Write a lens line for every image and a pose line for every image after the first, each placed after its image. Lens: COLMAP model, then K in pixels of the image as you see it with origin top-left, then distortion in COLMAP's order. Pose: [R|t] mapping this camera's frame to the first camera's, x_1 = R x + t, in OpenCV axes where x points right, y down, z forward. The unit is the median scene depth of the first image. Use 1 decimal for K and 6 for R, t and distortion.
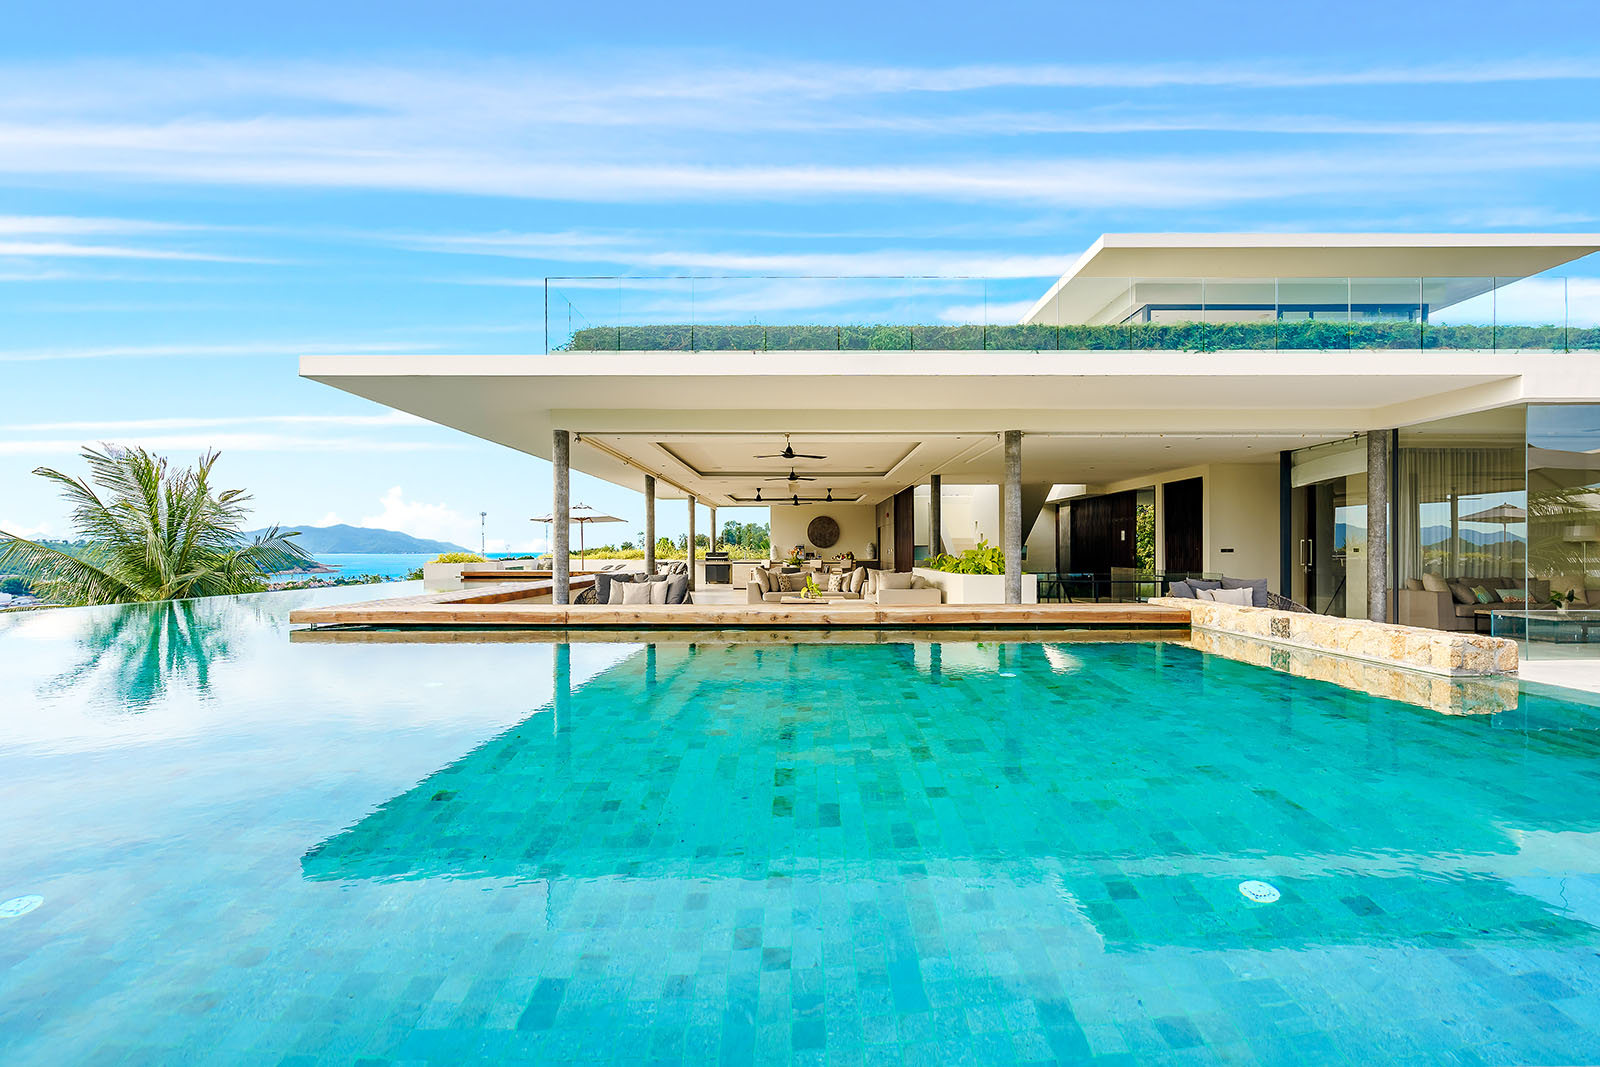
lens RADIAL K [[739.0, 0, 799.8], [0, 739.0, 543.6], [0, 0, 1]] dist [0.000462, 0.000003]
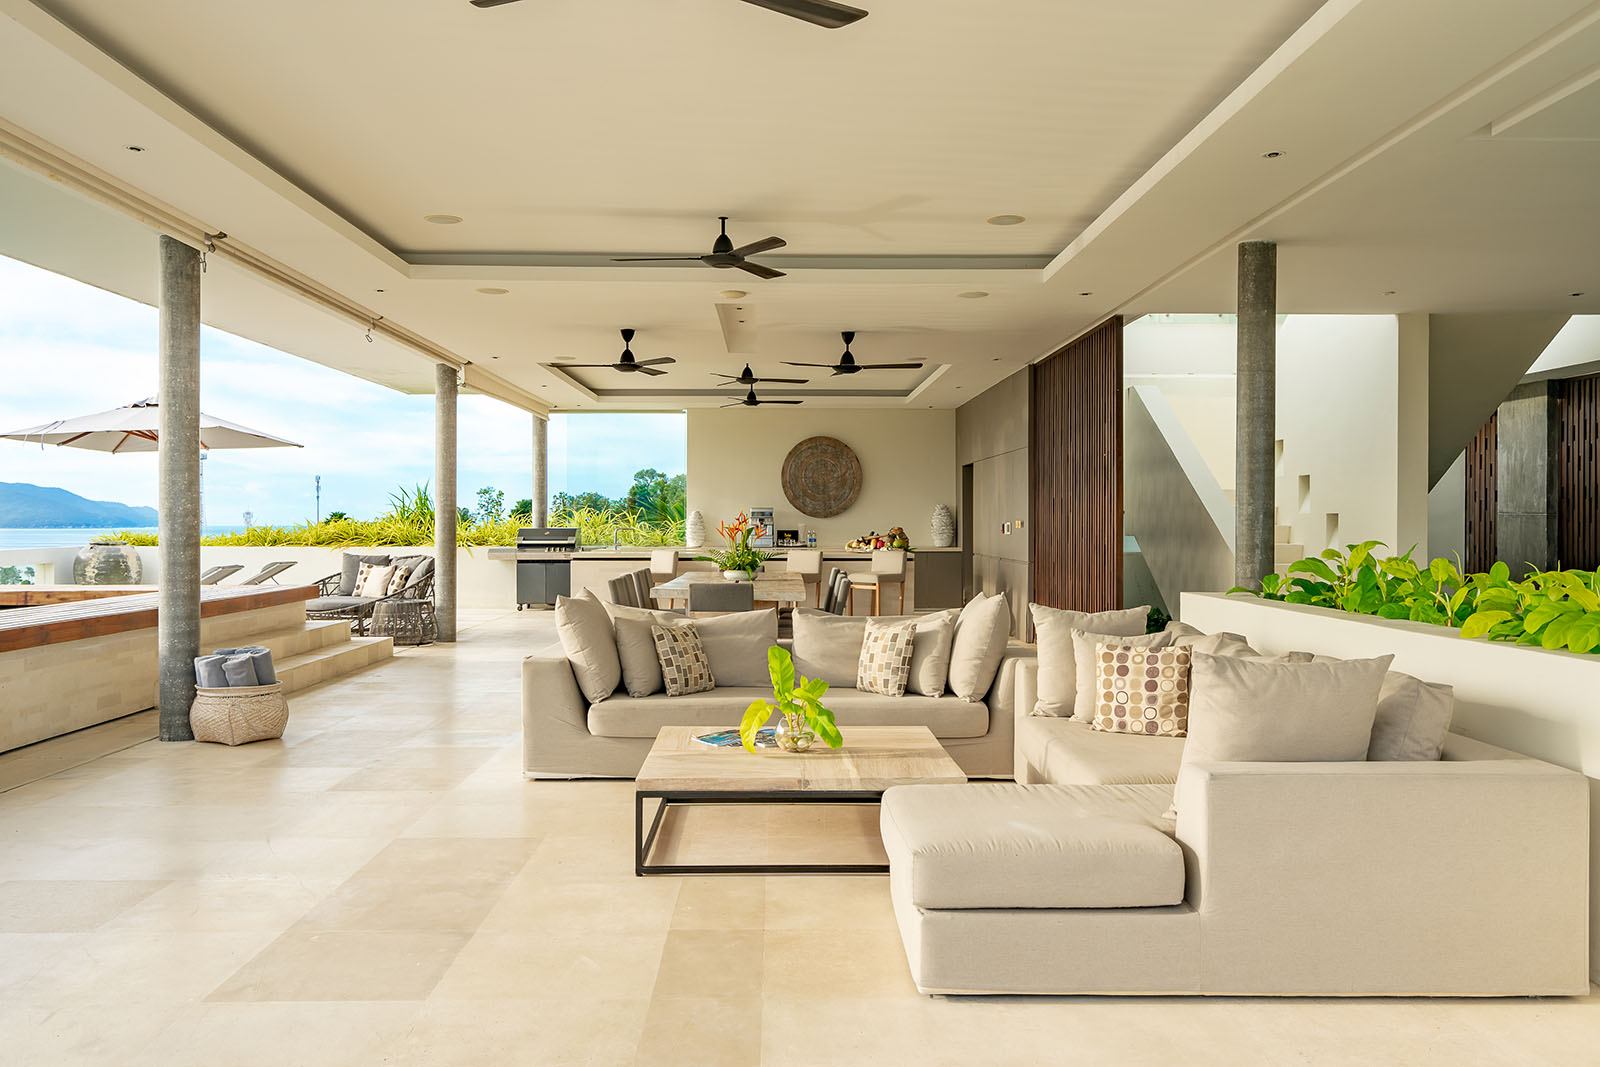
lens RADIAL K [[1320.3, 0, 798.7], [0, 1320.3, 532.4], [0, 0, 1]] dist [0.017571, 0.004485]
pose [[0.999761, 0.002496, 0.021723, 0.005871], [-0.002855, 0.999860, 0.016508, 0.002847], [-0.021679, -0.016566, 0.999628, 0.379330]]
